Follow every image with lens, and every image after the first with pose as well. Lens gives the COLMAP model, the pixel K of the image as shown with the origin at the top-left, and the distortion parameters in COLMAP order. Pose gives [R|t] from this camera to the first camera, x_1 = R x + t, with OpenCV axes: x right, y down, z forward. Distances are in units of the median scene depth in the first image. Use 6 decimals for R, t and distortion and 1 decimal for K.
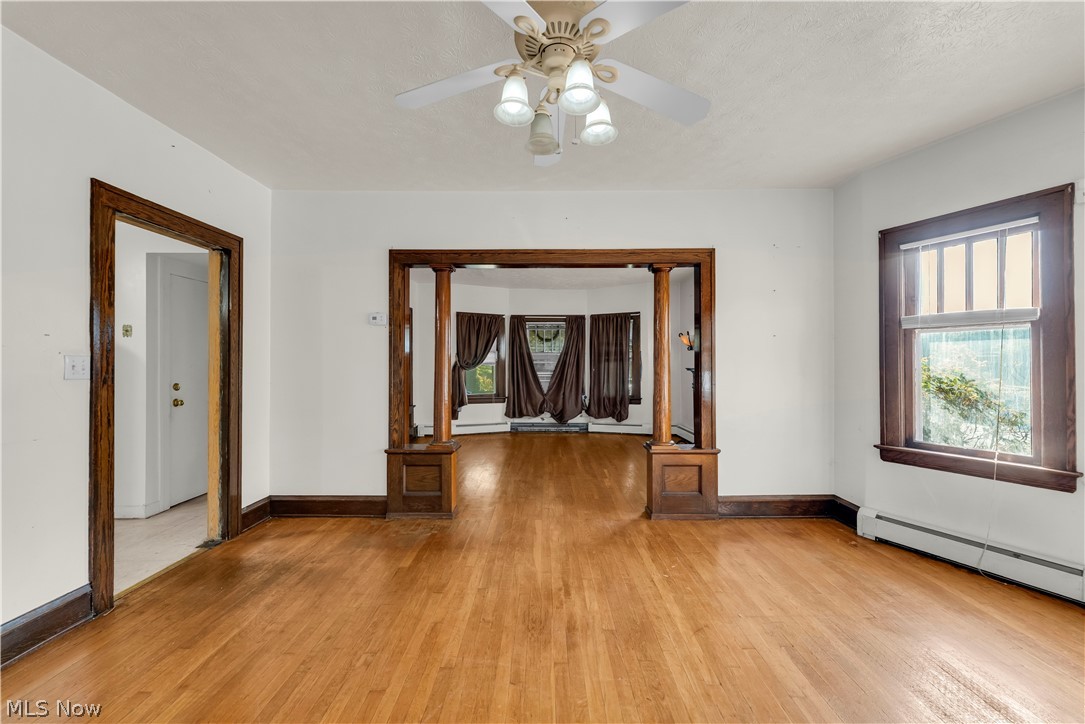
lens RADIAL K [[443.7, 0, 546.1], [0, 443.7, 362.3], [0, 0, 1]] dist [-0.000763, -0.000204]
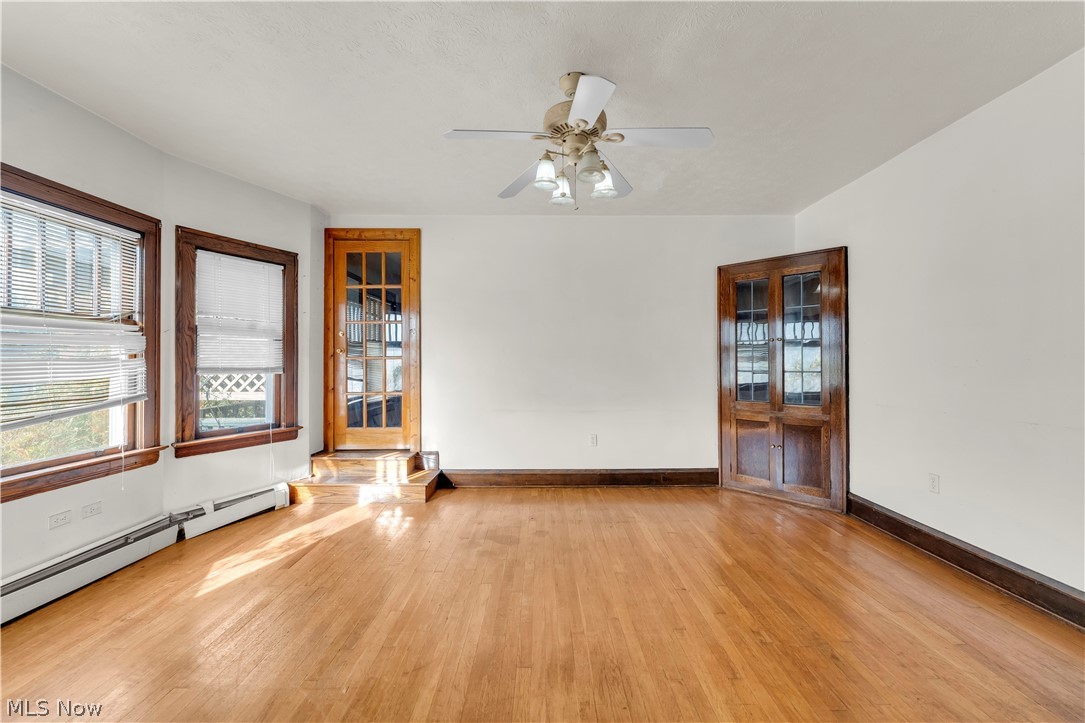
lens RADIAL K [[443.7, 0, 546.1], [0, 443.7, 361.8], [0, 0, 1]] dist [-0.000763, -0.000204]
pose [[-0.999968, 0.006083, -0.005116, 0.105499], [0.006124, 0.999949, -0.007993, 0.018579], [0.005067, -0.008024, -0.999955, 1.950096]]
